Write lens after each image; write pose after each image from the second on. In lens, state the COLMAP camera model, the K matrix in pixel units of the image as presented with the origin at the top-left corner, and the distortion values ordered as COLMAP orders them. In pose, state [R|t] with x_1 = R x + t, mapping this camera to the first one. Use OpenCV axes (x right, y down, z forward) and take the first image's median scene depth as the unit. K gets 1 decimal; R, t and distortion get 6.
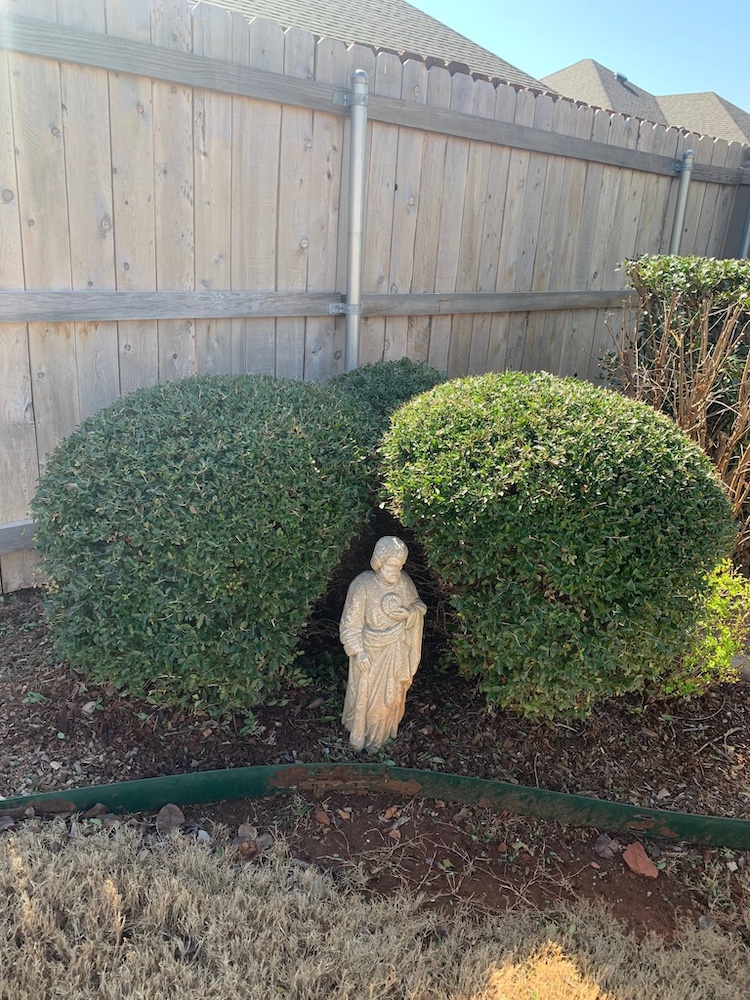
lens RADIAL K [[765.9, 0, 370.6], [0, 765.9, 502.6], [0, 0, 1]] dist [0.005071, 0.001663]
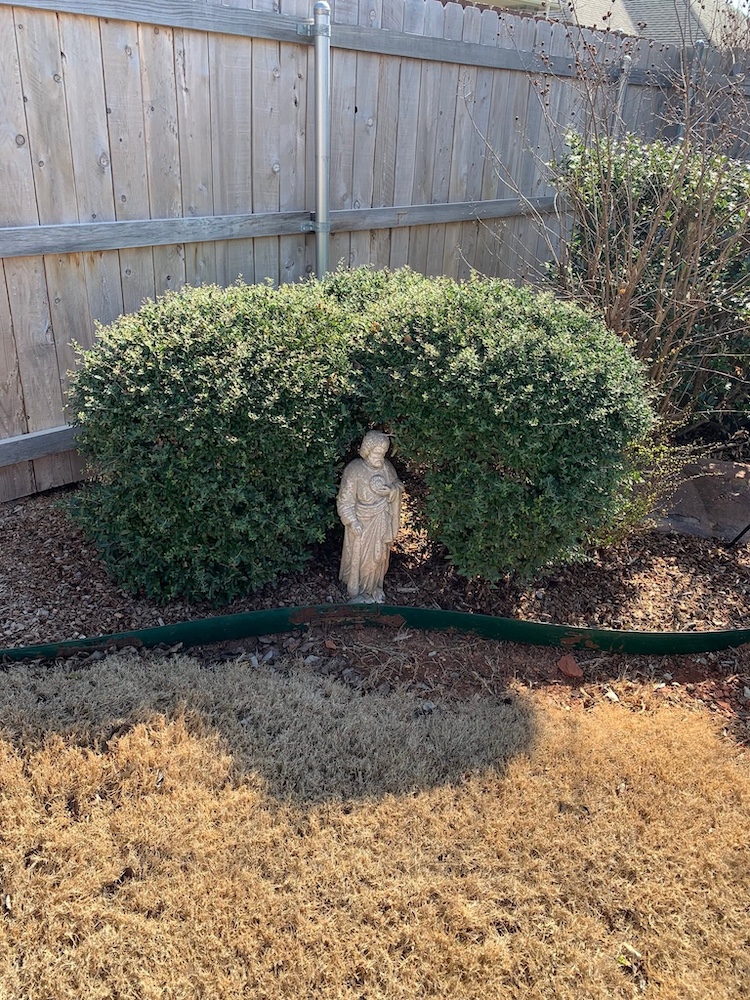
lens RADIAL K [[765.9, 0, 378.5], [0, 765.9, 499.5], [0, 0, 1]] dist [0.005071, 0.001663]
pose [[0.996932, -0.042268, 0.065872, -0.035684], [0.033280, 0.990688, 0.132021, -0.006785], [-0.070839, -0.129424, 0.989056, -0.176872]]
